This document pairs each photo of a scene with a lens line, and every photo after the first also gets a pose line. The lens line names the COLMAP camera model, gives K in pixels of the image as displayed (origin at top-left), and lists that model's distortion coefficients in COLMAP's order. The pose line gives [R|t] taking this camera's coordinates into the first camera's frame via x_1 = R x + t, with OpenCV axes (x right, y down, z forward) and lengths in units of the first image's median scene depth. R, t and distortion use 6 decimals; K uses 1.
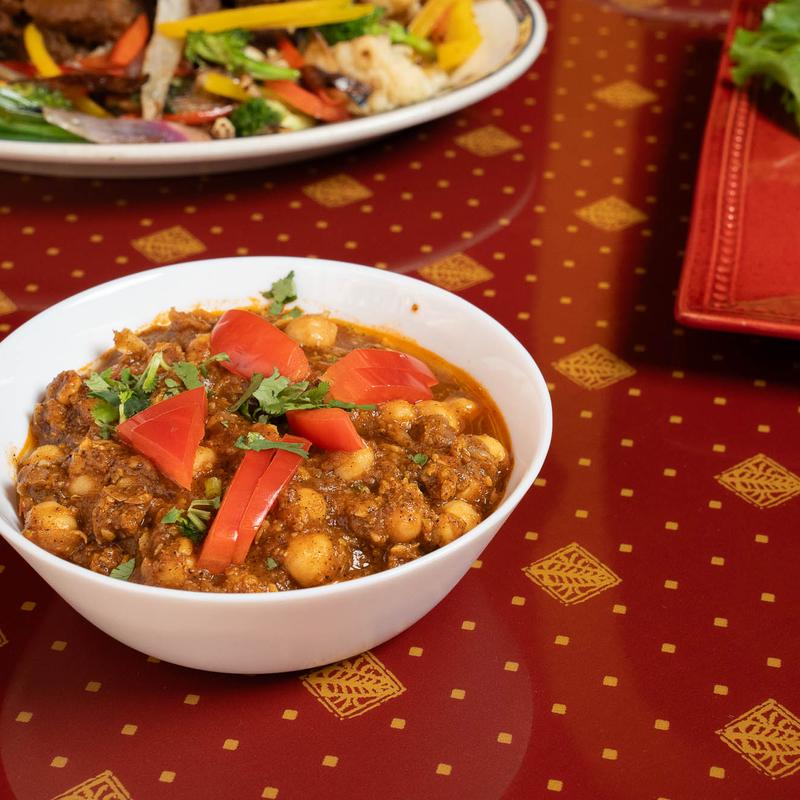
lens RADIAL K [[1776.2, 0, 405.0], [0, 1776.2, 400.5], [0, 0, 1]] dist [0.247671, 0.000000]
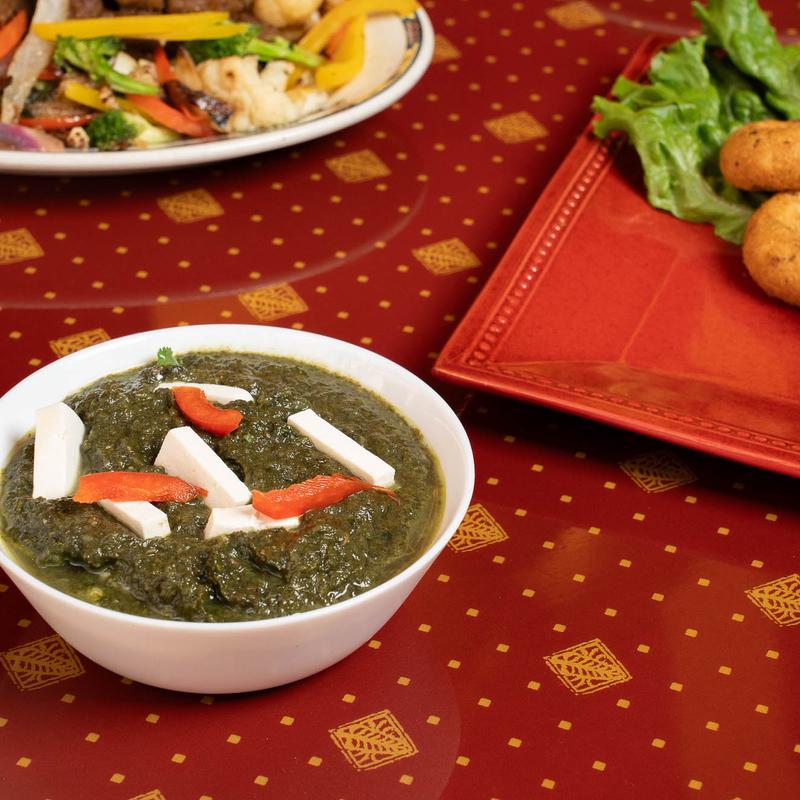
lens RADIAL K [[2583.9, 0, 401.0], [0, 2583.9, 400.6], [0, 0, 1]] dist [0.670097, 0.000000]
pose [[0.989517, 0.099837, -0.104353, 0.248404], [-0.098478, 0.994975, 0.018105, -0.045949], [0.105637, -0.007639, 0.994375, -0.470106]]
